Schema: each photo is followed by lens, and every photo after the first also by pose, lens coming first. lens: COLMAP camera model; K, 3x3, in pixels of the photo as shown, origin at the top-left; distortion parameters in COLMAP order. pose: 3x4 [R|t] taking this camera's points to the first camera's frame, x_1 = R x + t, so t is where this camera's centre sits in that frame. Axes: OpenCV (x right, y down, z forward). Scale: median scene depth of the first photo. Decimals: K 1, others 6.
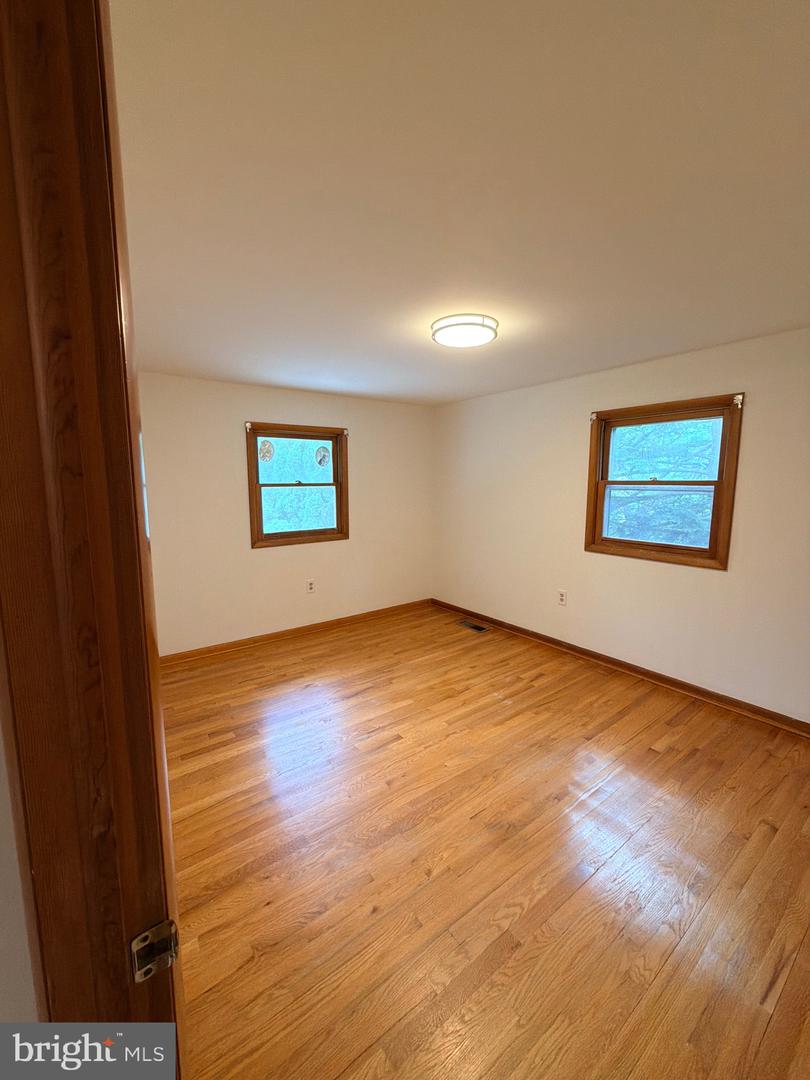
lens RADIAL K [[427.1, 0, 405.1], [0, 427.1, 536.3], [0, 0, 1]] dist [-0.000528, 0.000207]
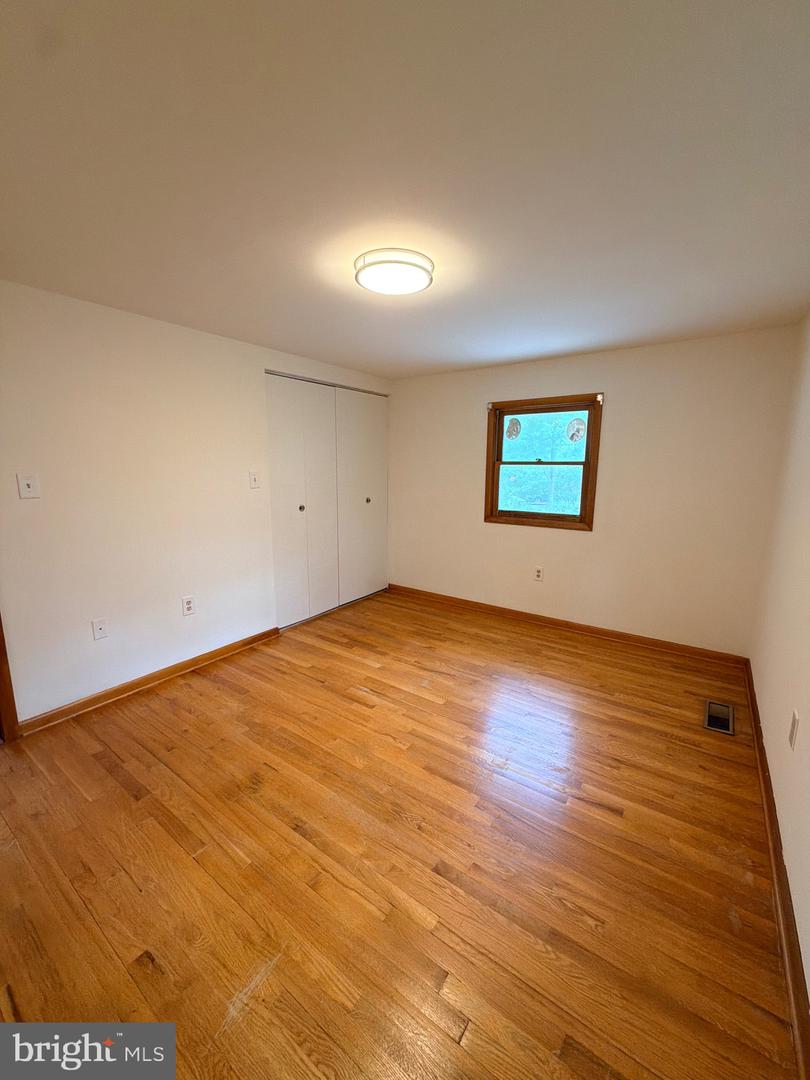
lens RADIAL K [[427.1, 0, 406.5], [0, 427.1, 535.7], [0, 0, 1]] dist [-0.000528, 0.000207]
pose [[0.314938, 0.165033, -0.934654, 0.583511], [-0.131078, 0.982893, 0.129382, -0.049732], [0.940017, 0.081765, 0.331183, 0.454234]]
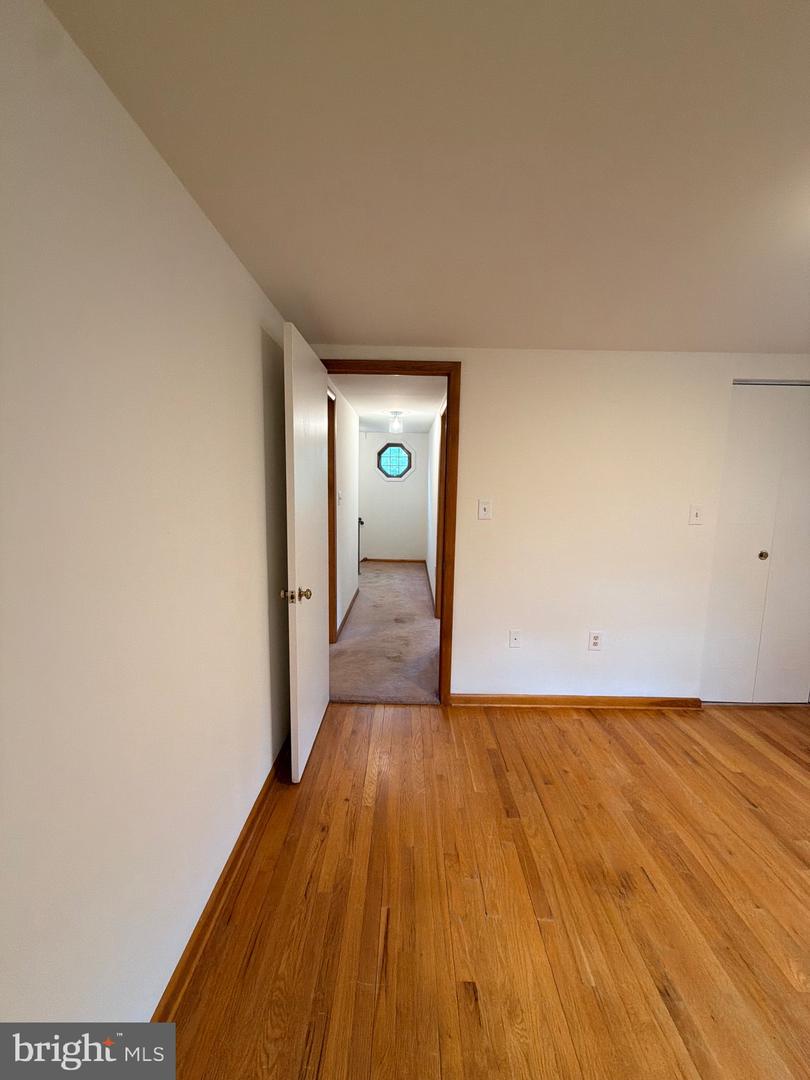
lens RADIAL K [[427.1, 0, 410.1], [0, 427.1, 535.4], [0, 0, 1]] dist [-0.000528, 0.000207]
pose [[-0.593838, 0.091110, -0.799410, 0.524965], [-0.121558, 0.972003, 0.201079, -0.060454], [0.795349, 0.216583, -0.566137, 0.473095]]
